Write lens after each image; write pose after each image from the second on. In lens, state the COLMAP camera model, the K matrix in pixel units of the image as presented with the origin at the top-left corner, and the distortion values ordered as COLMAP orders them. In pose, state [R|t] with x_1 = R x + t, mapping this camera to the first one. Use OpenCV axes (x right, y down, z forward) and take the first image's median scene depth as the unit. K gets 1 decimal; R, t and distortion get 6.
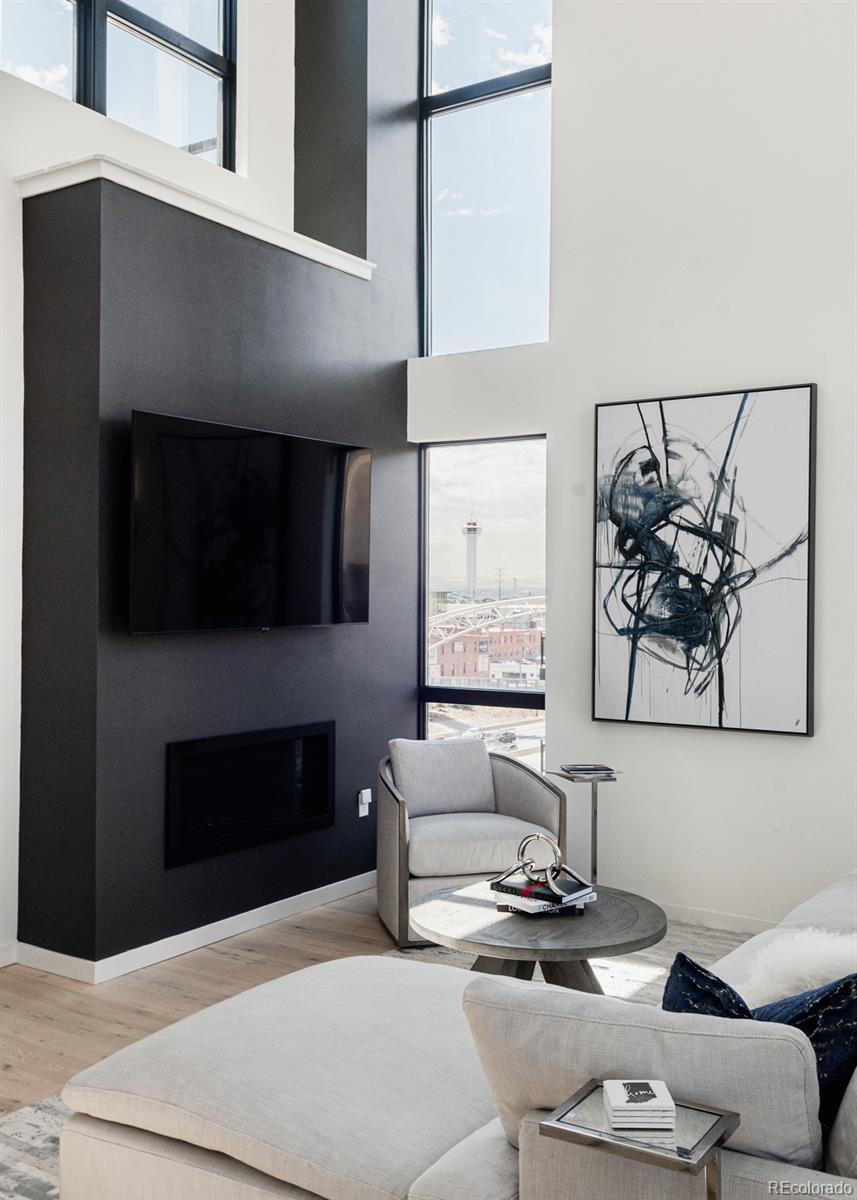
lens RADIAL K [[1197.4, 0, 412.6], [0, 1197.4, 590.6], [0, 0, 1]] dist [0.061704, -0.001249]
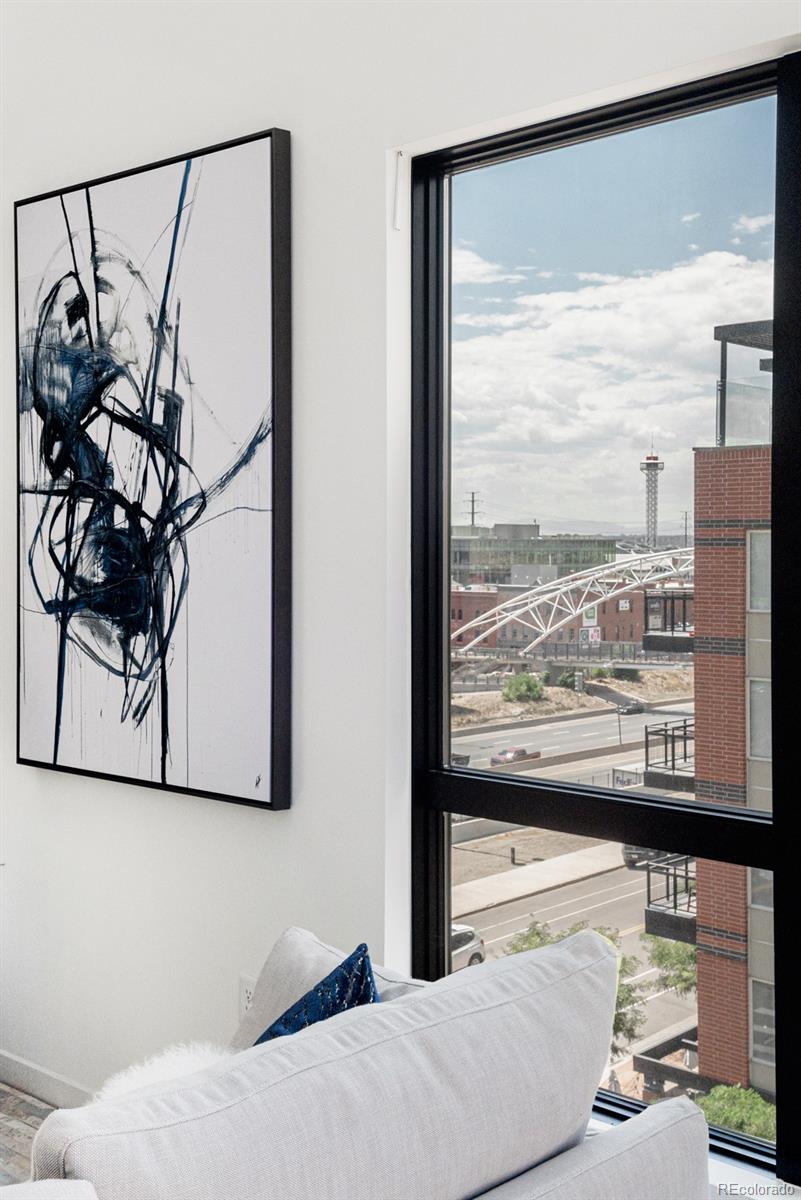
lens RADIAL K [[1387.8, 0, 401.5], [0, 1387.8, 562.1], [0, 0, 1]] dist [0.120966, -0.003754]
pose [[0.990537, -0.003917, -0.137187, 0.440076], [0.006169, 0.999853, 0.015995, 0.003896], [0.137104, -0.016690, 0.990416, 0.384199]]
